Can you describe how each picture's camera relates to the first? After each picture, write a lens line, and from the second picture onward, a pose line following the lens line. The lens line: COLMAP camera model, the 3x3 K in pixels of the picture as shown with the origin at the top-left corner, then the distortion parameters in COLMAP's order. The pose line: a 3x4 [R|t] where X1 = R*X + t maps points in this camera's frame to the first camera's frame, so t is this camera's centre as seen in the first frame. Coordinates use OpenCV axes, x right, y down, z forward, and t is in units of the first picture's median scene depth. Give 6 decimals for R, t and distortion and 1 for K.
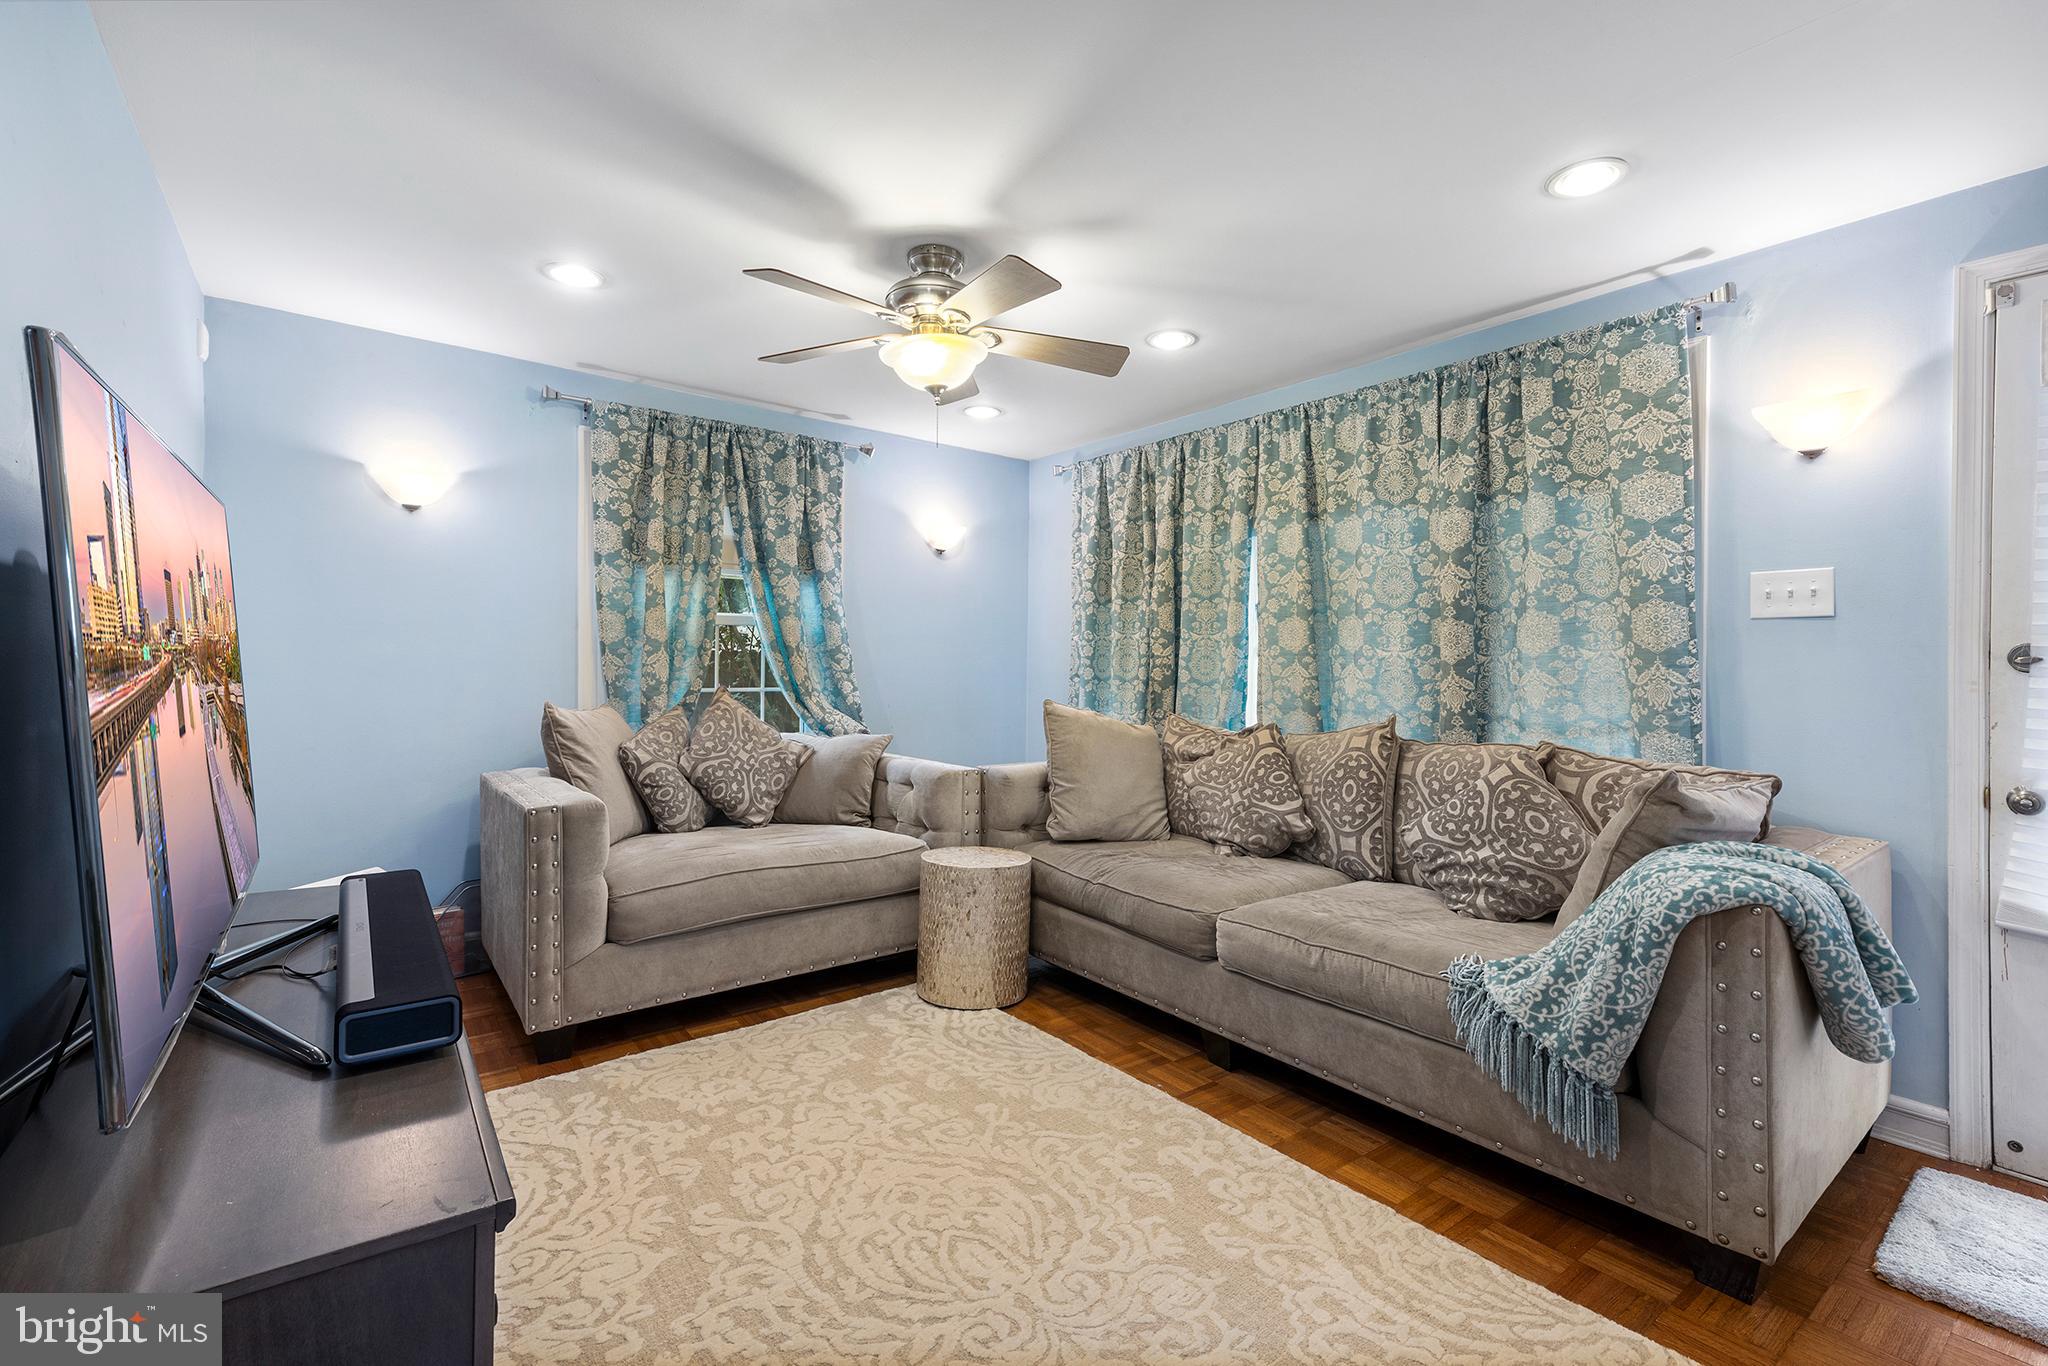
lens RADIAL K [[917.9, 0, 1023.3], [0, 917.9, 672.6], [0, 0, 1]] dist [0.001448, 0.000220]
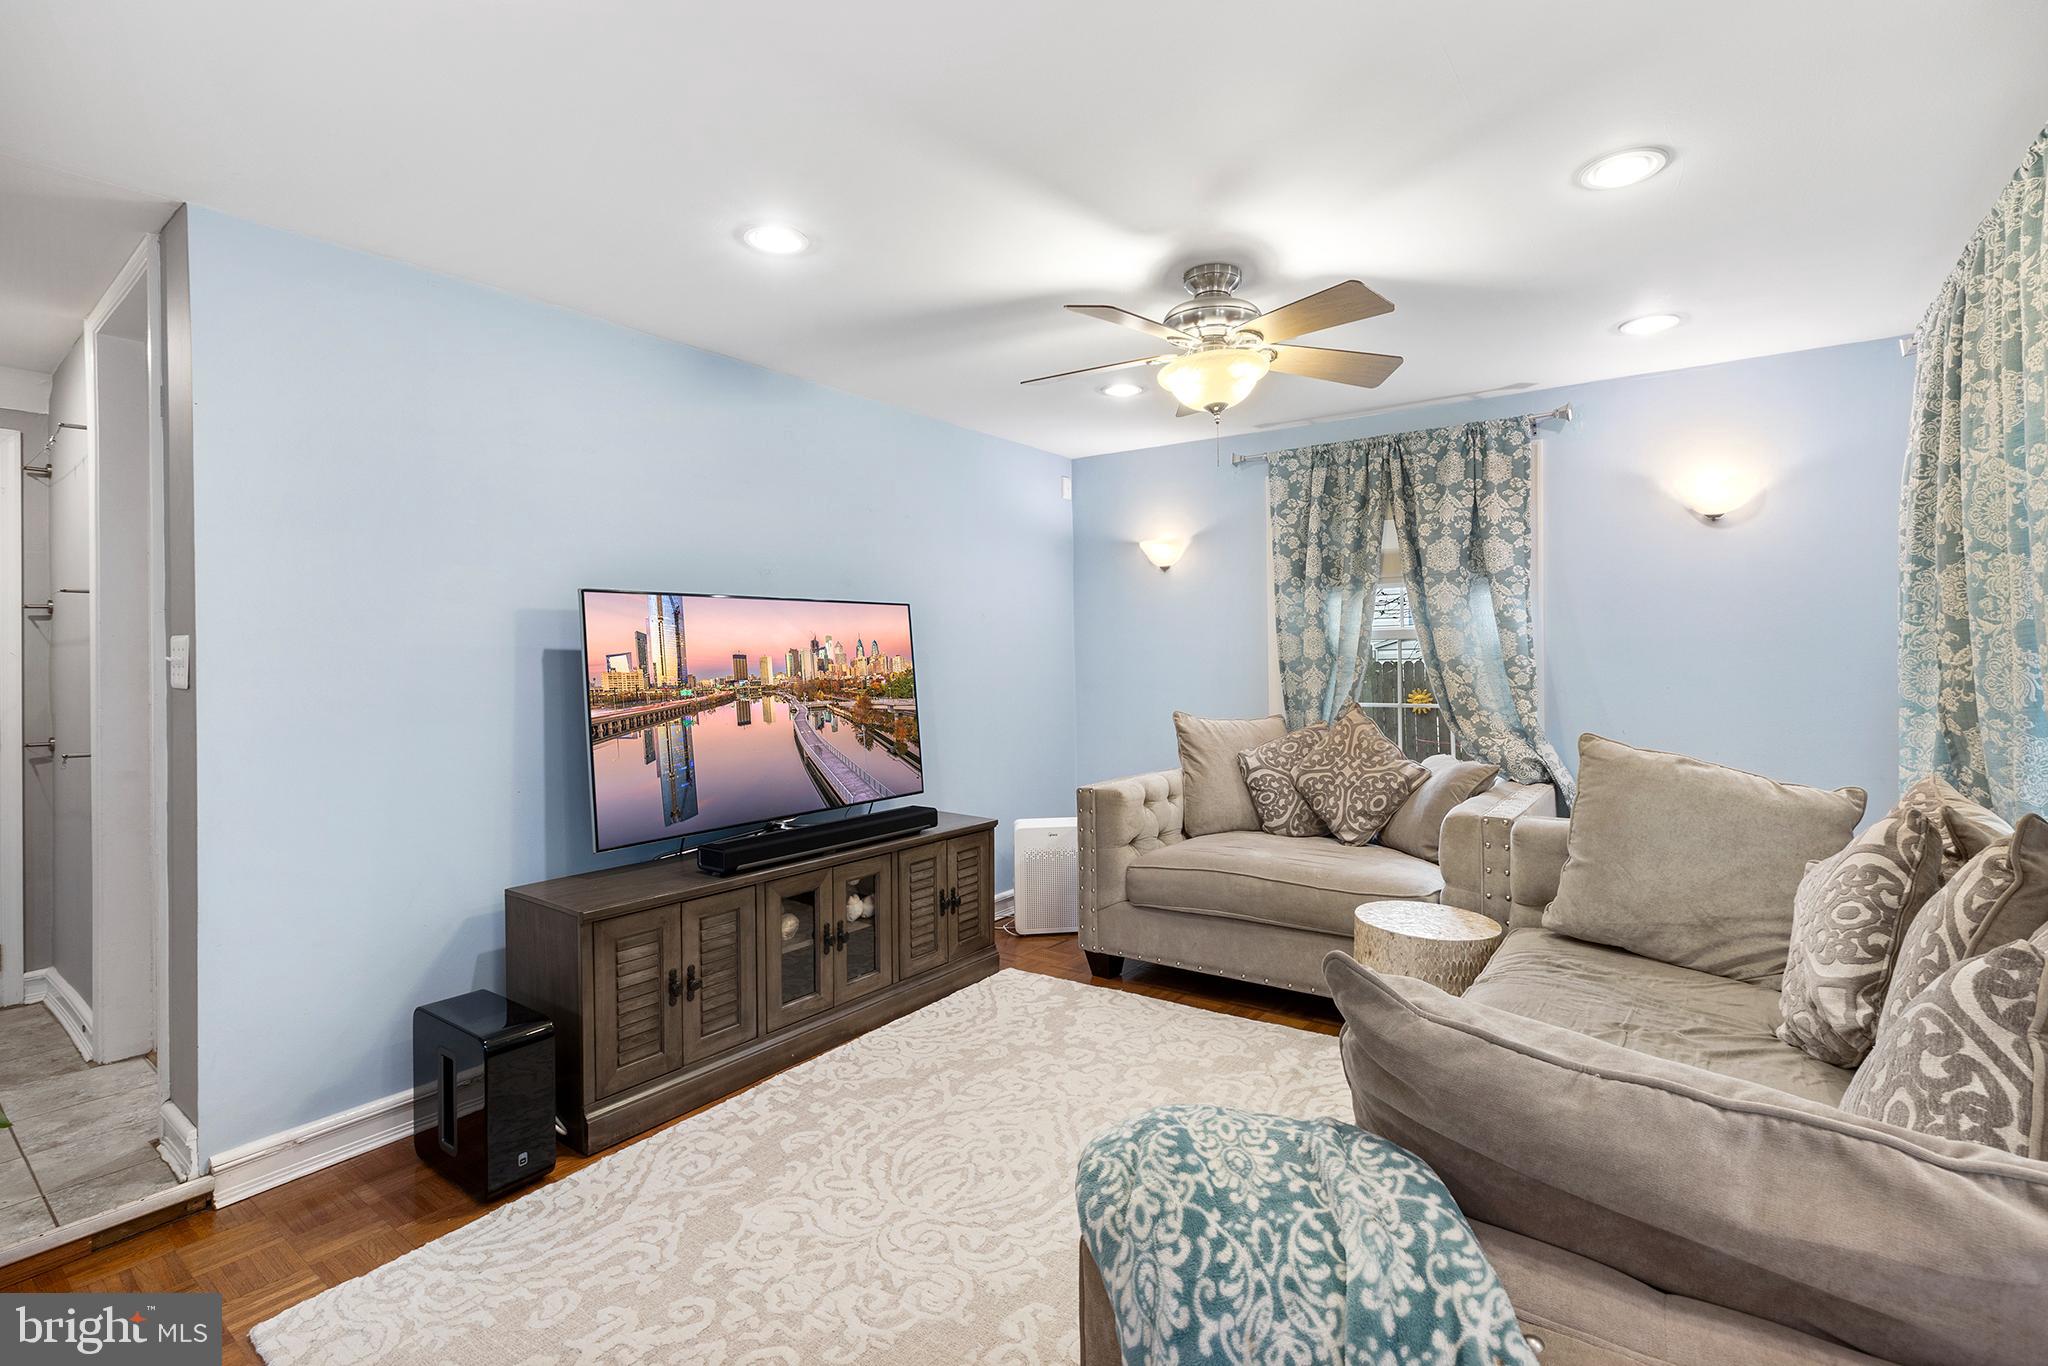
lens RADIAL K [[917.9, 0, 1016.2], [0, 917.9, 672.6], [0, 0, 1]] dist [0.001448, 0.000220]
pose [[0.278507, -0.005098, -0.960421, 0.682400], [0.005475, 0.999978, -0.003721, -0.020536], [0.960419, -0.004222, 0.278529, 0.451619]]
